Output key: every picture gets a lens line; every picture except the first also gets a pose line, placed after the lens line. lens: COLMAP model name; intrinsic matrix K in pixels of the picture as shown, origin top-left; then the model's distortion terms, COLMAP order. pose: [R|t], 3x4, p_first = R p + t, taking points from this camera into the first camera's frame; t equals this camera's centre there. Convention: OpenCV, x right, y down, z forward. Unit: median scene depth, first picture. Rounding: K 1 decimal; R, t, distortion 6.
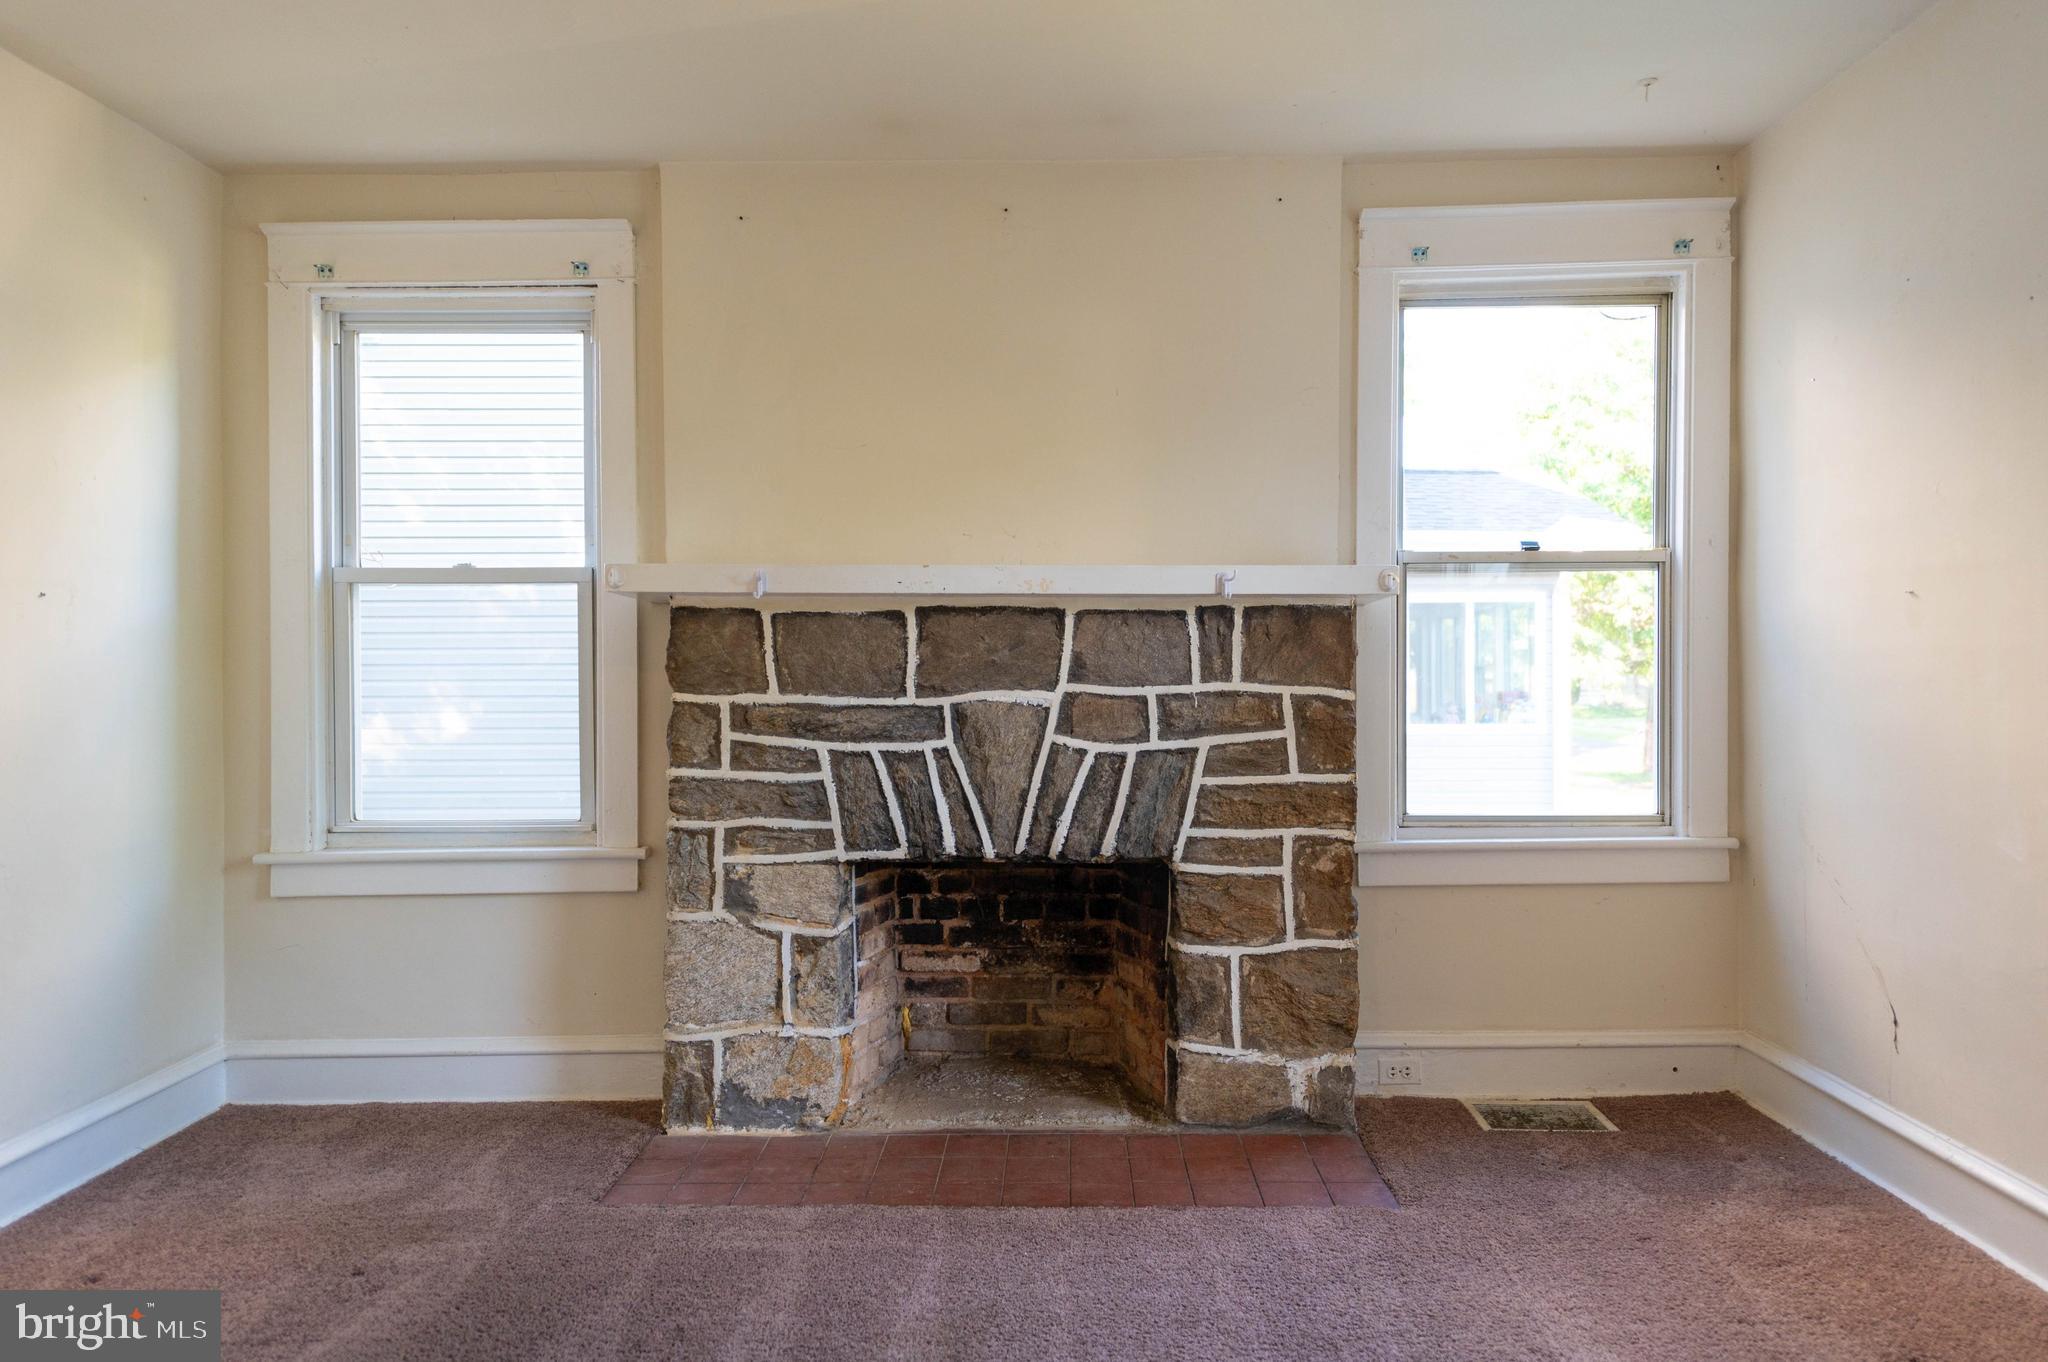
lens RADIAL K [[1342.2, 0, 1031.3], [0, 1342.2, 677.1], [0, 0, 1]] dist [0.033847, -0.016740]
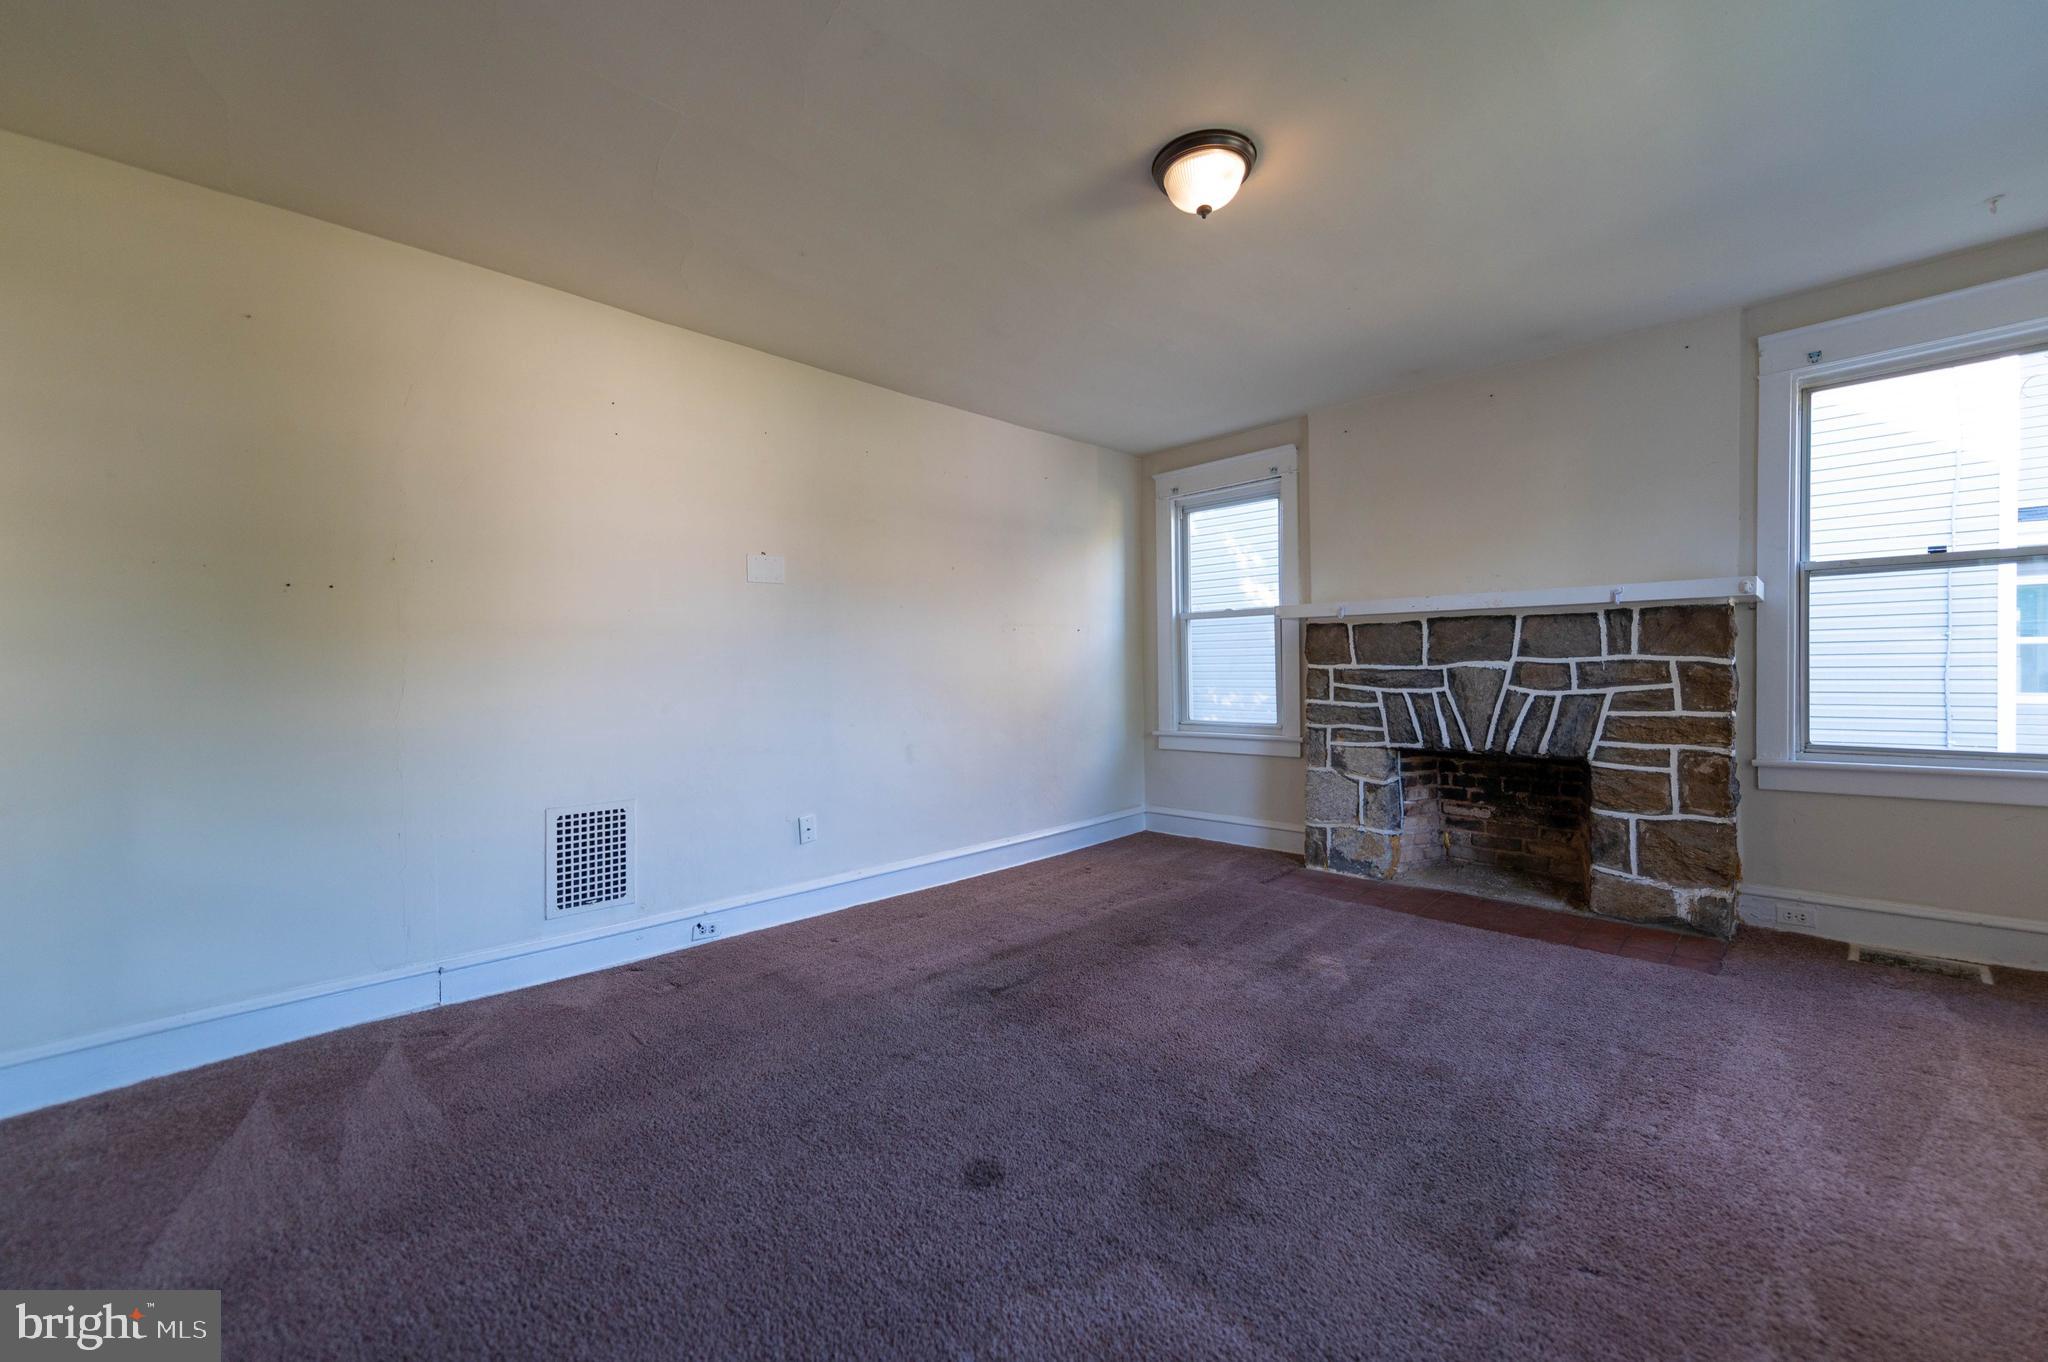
lens RADIAL K [[799.7, 0, 1031.6], [0, 799.7, 673.9], [0, 0, 1]] dist [0.014733, -0.004760]
pose [[0.723485, -0.000834, -0.690340, 0.296804], [0.010964, 0.999887, 0.010283, 0.009384], [0.690253, -0.015009, 0.723412, -0.226208]]
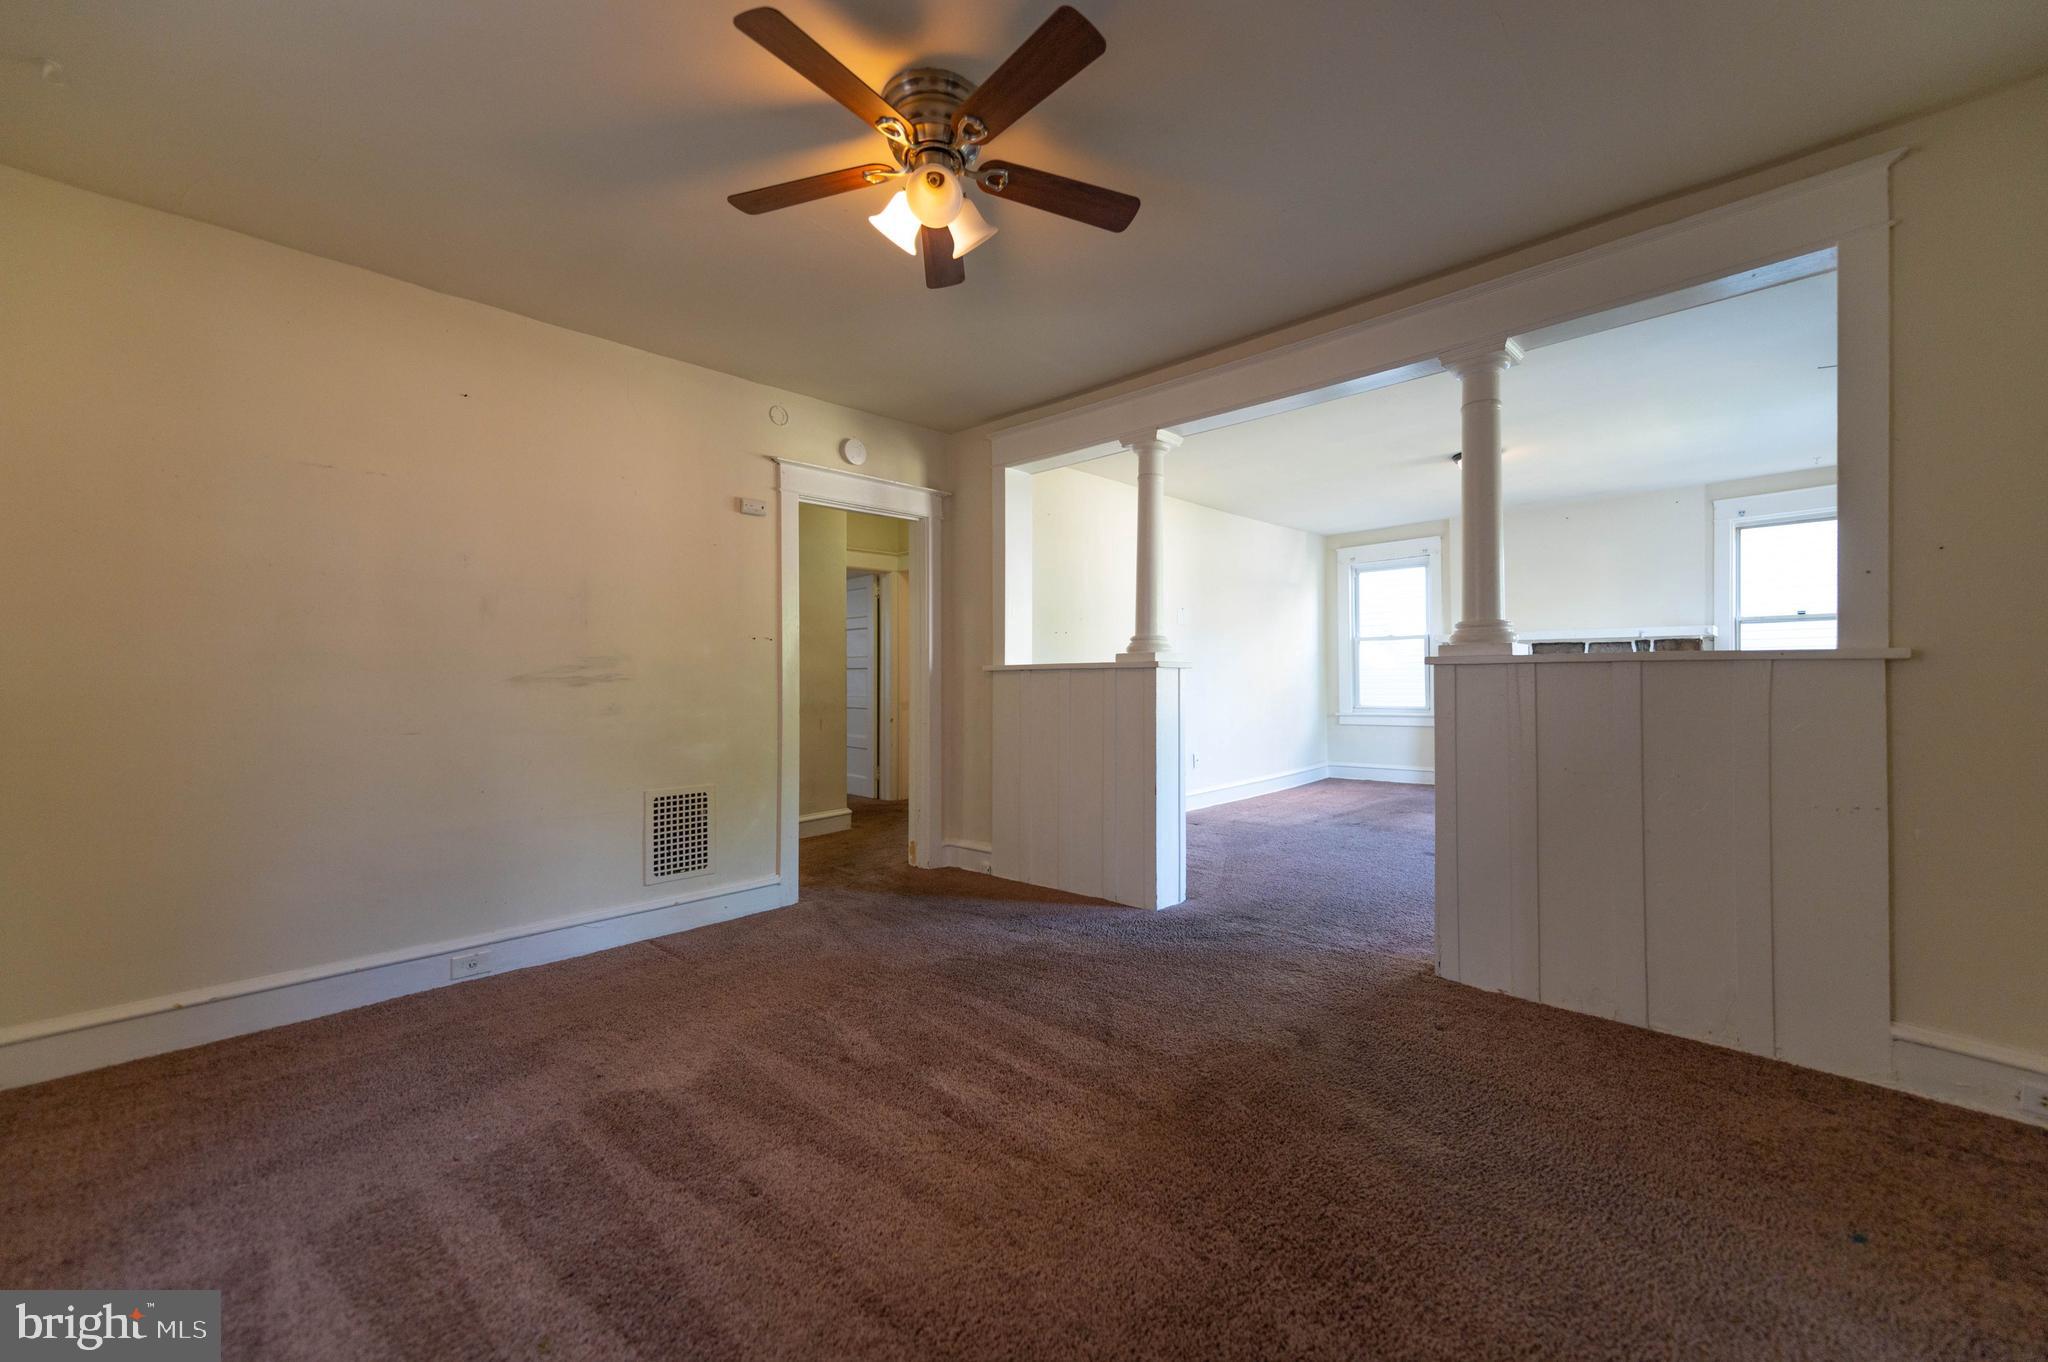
lens RADIAL K [[799.7, 0, 1026.0], [0, 799.7, 675.5], [0, 0, 1]] dist [0.014733, -0.004760]
pose [[0.737057, -0.004842, -0.675813, 0.344677], [0.009282, 0.999953, 0.002959, 0.011284], [0.675767, -0.008454, 0.737067, -1.369806]]
